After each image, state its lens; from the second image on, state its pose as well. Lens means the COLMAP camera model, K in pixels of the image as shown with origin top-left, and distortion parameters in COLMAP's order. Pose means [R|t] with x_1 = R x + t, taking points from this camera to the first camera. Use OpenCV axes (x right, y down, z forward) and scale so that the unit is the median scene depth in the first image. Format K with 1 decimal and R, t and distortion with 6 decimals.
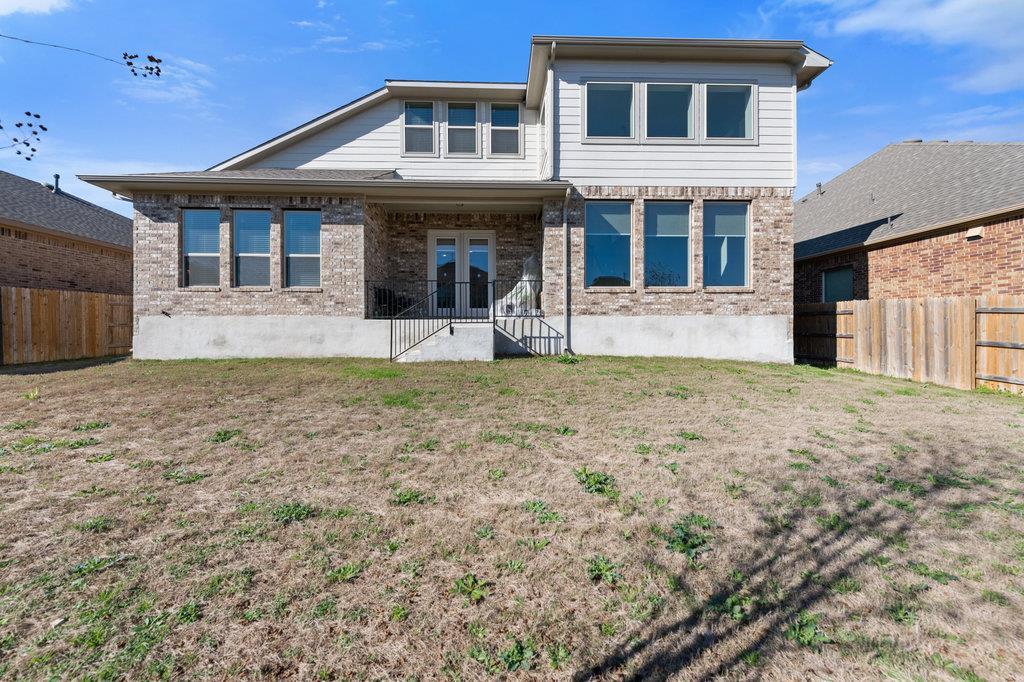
lens RADIAL K [[401.6, 0, 514.3], [0, 401.6, 341.1], [0, 0, 1]] dist [0.009756, -0.001035]
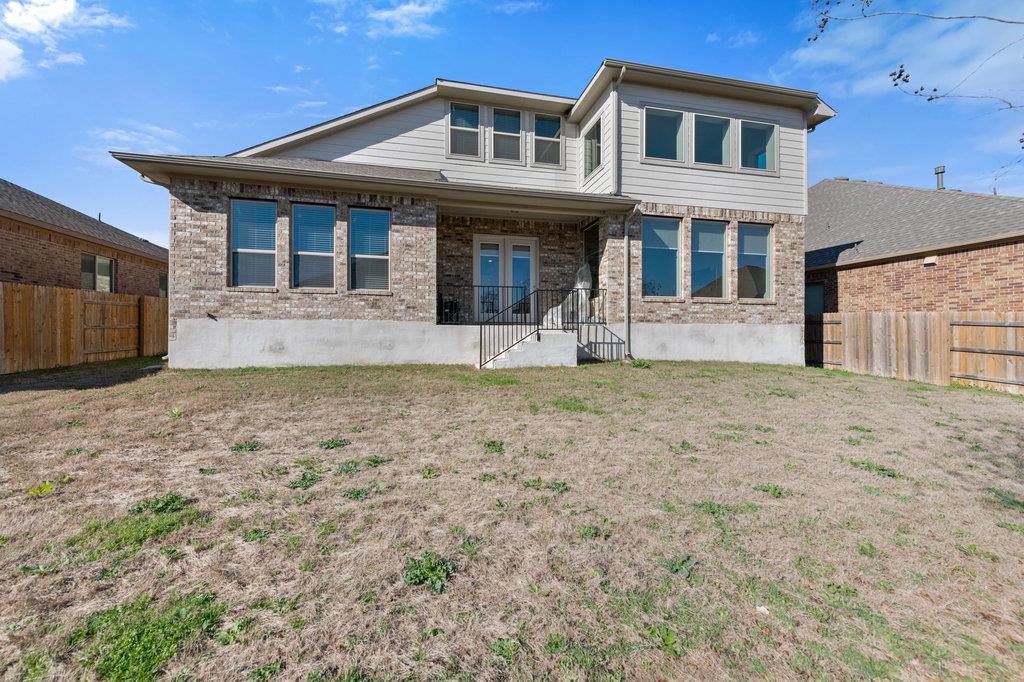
lens RADIAL K [[401.6, 0, 535.5], [0, 401.6, 341.7], [0, 0, 1]] dist [0.009756, -0.001035]
pose [[0.981785, 0.001782, 0.189988, -0.310824], [-0.000599, 0.999980, -0.006286, -0.006678], [-0.189995, 0.006058, 0.981766, 0.002108]]
